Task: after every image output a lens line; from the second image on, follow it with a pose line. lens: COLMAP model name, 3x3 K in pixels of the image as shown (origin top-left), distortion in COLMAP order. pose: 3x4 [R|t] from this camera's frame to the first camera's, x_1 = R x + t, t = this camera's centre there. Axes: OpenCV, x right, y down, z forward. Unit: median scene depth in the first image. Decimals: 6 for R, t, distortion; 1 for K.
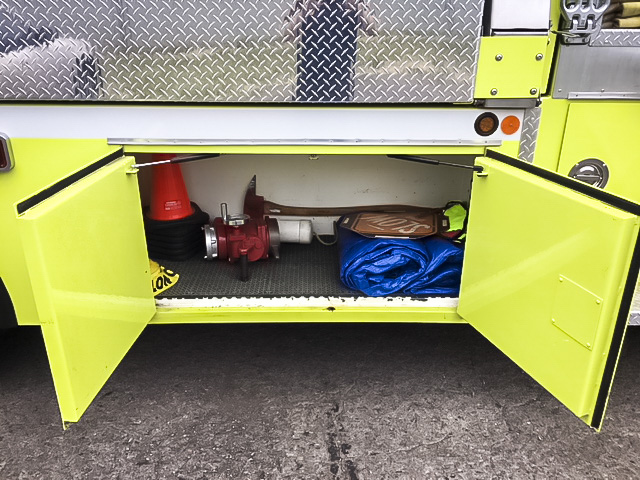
lens RADIAL K [[544.2, 0, 320.0], [0, 544.2, 240.0], [0, 0, 1]] dist [0.090279, -0.115367]
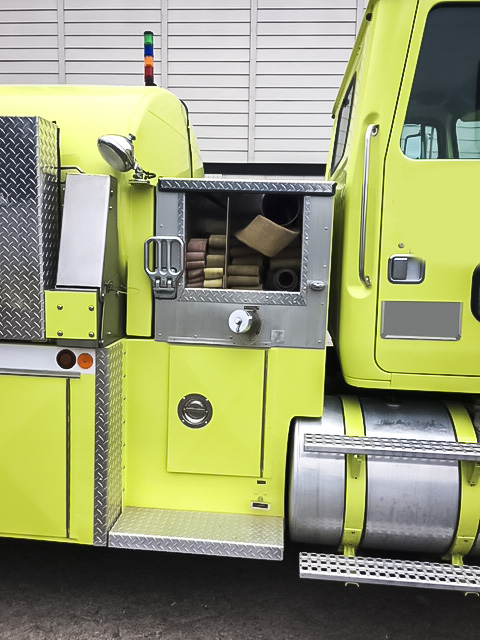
lens RADIAL K [[544.2, 0, 240.0], [0, 544.2, 320.0], [0, 0, 1]] dist [0.090279, -0.115367]
pose [[0.993972, 0.038685, -0.102583, 0.796467], [-0.064852, 0.961887, -0.265644, 0.000034], [0.088397, 0.270696, 0.958598, -0.132866]]
